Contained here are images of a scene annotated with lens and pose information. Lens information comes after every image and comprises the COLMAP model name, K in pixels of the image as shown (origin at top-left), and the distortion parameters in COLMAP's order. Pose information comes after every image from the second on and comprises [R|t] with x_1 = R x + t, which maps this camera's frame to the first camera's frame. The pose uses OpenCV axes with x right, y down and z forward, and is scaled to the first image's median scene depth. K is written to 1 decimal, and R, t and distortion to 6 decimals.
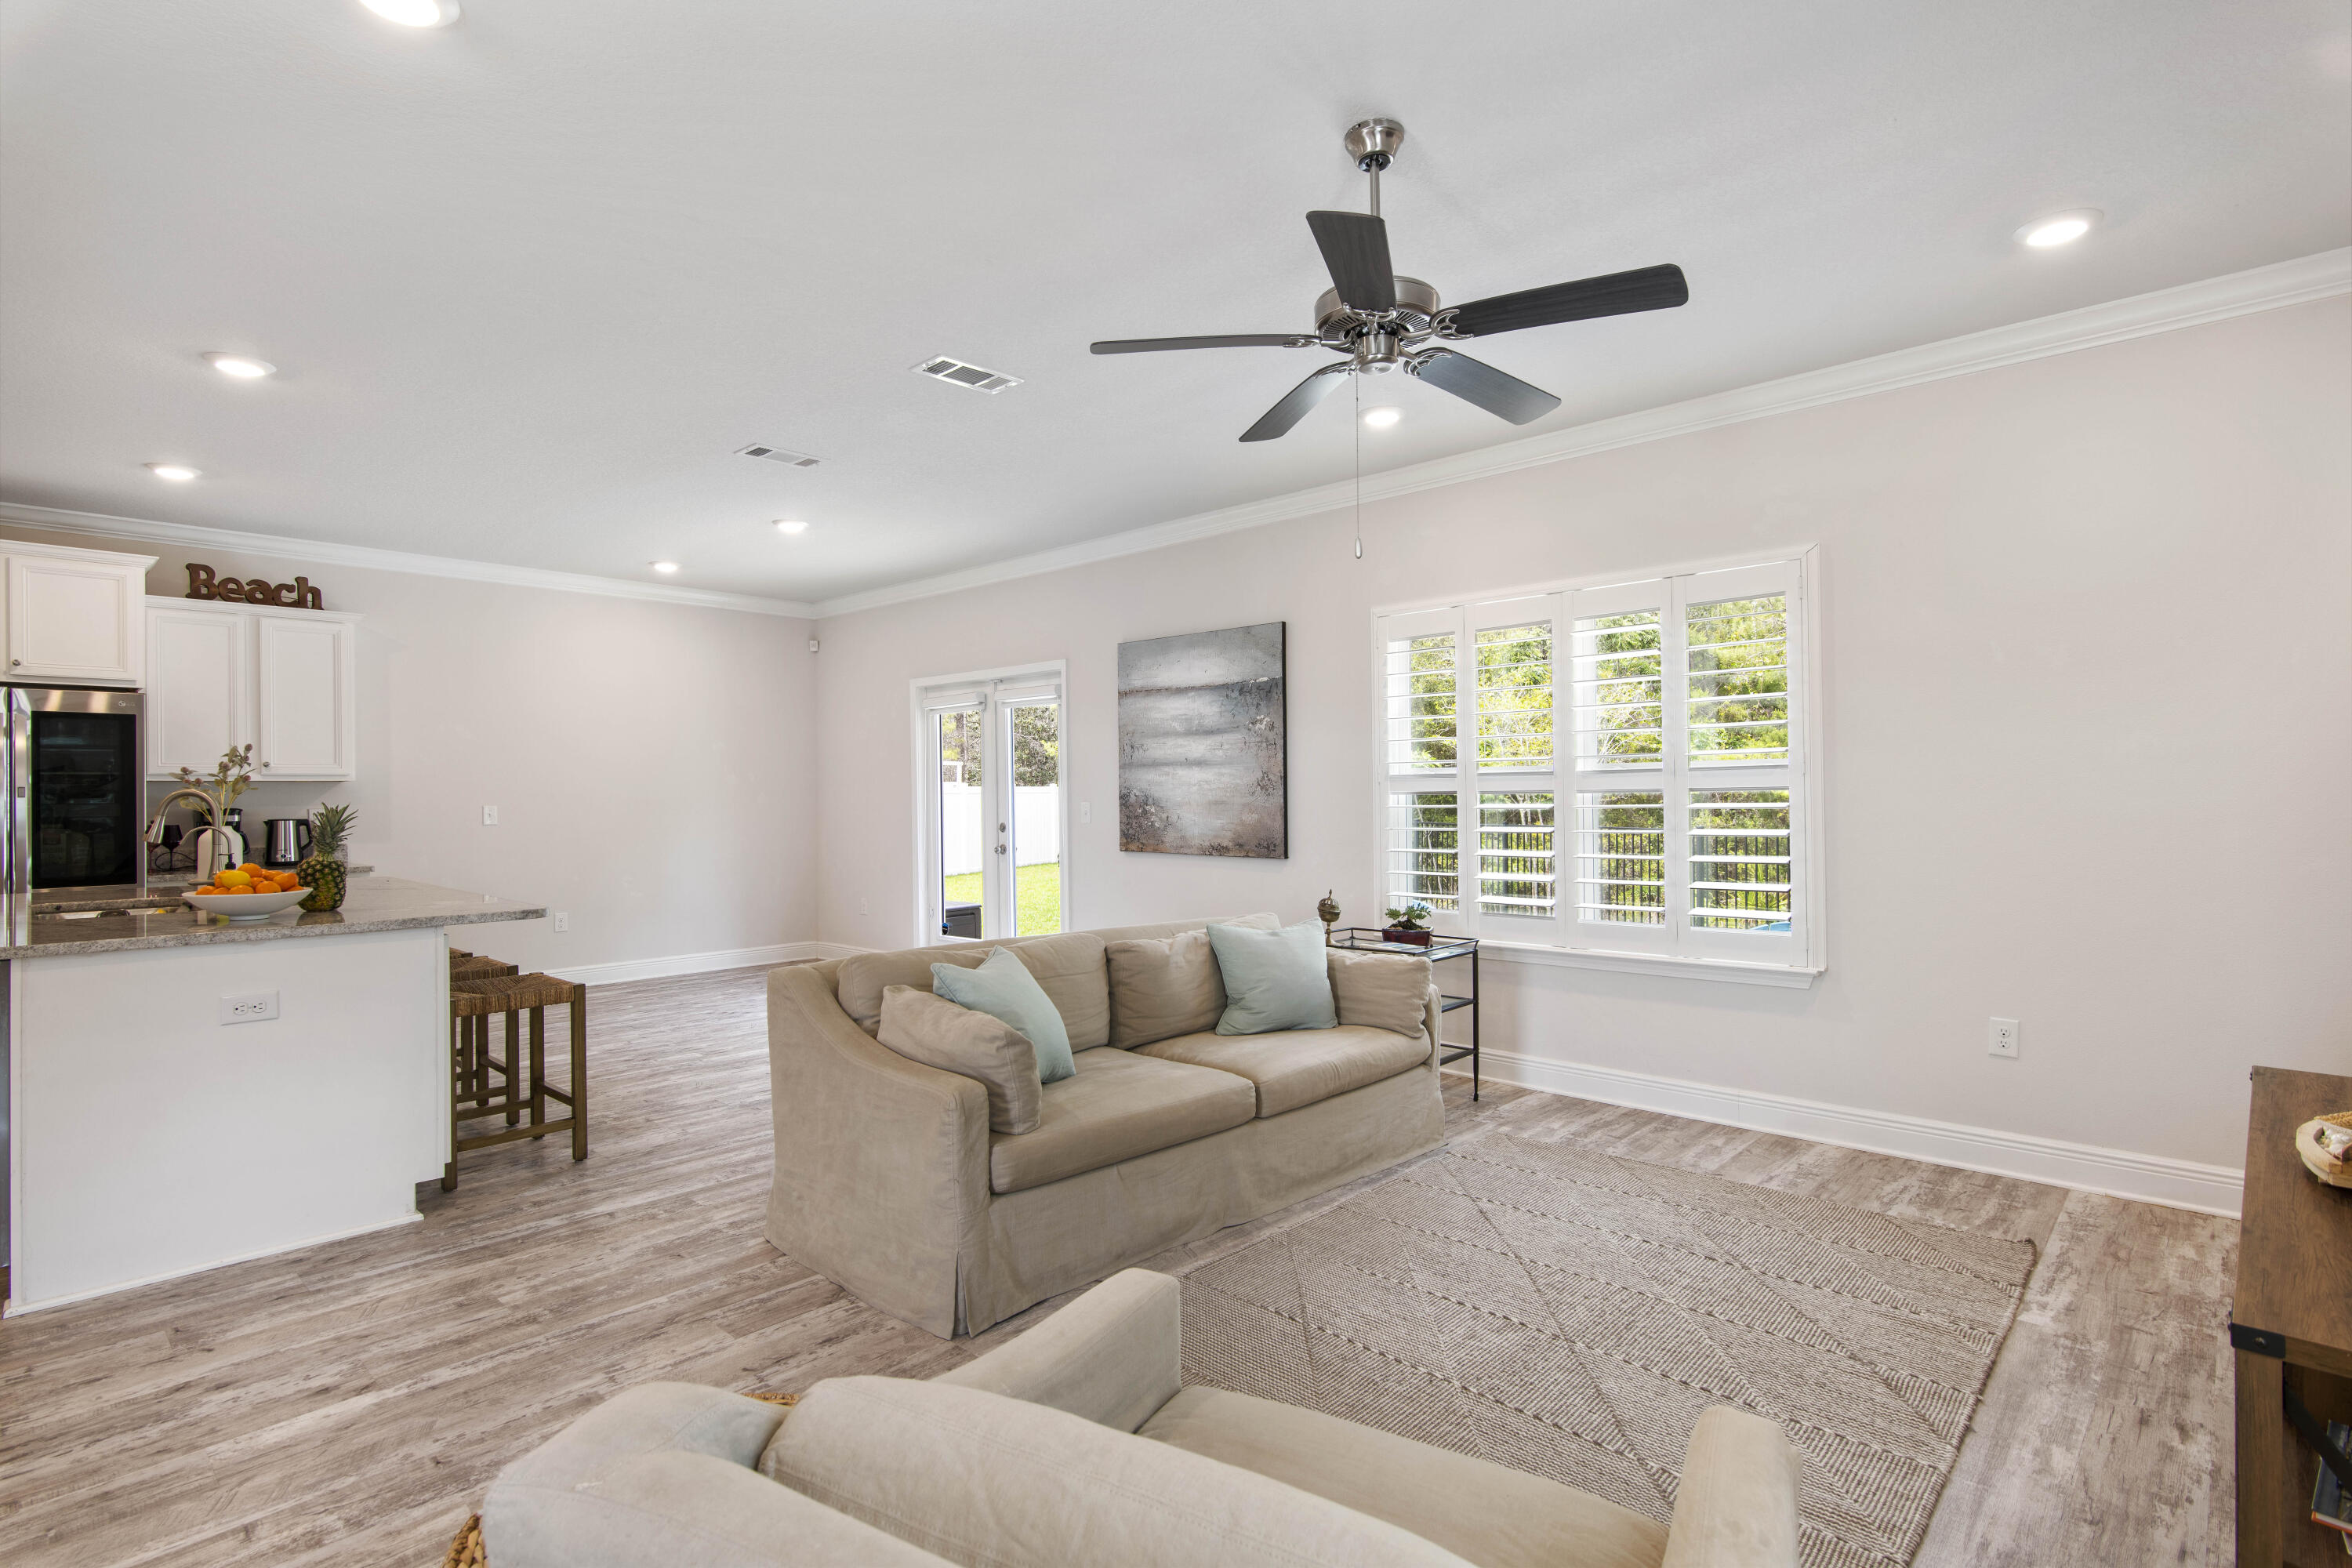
lens RADIAL K [[1142.2, 0, 1172.3], [0, 1142.2, 786.5], [0, 0, 1]] dist [0.002930, 0.000151]
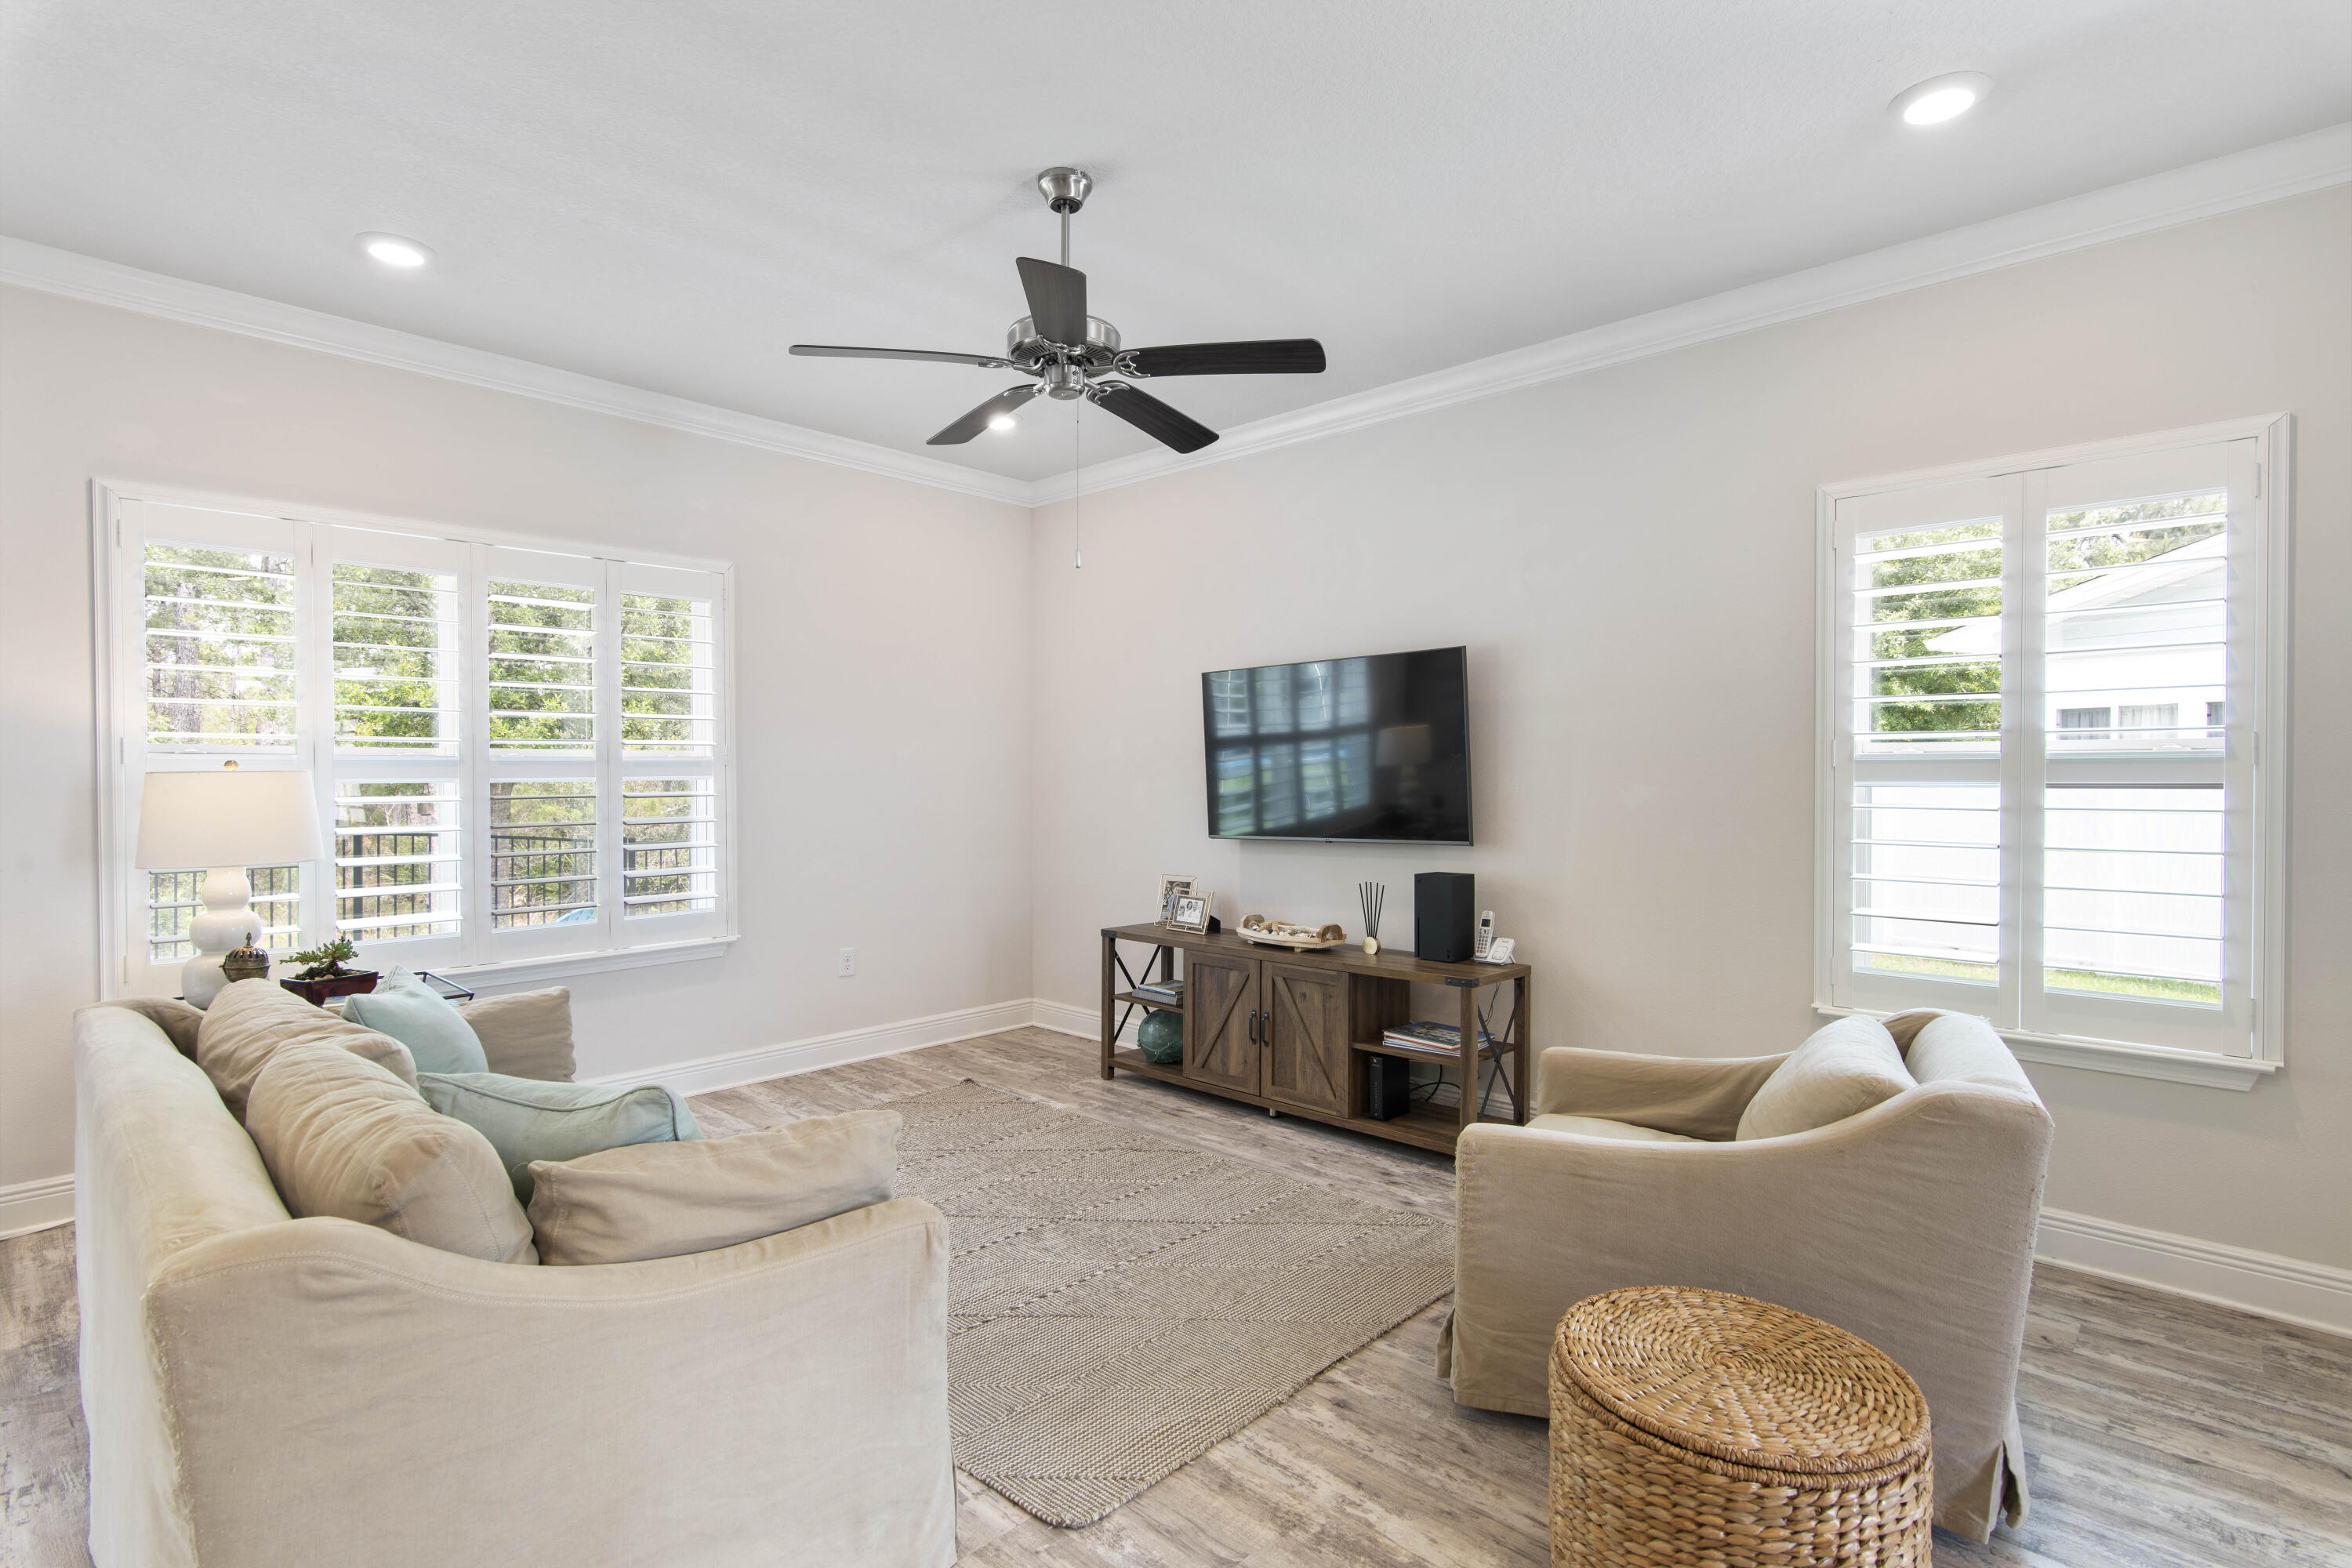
lens RADIAL K [[1142.2, 0, 1181.9], [0, 1142.2, 789.0], [0, 0, 1]] dist [0.002930, 0.000151]
pose [[-0.002744, -0.005086, 0.999983, -0.411717], [-0.005799, 0.999970, 0.005070, 0.002888], [-0.999979, -0.005785, -0.002774, 0.397003]]
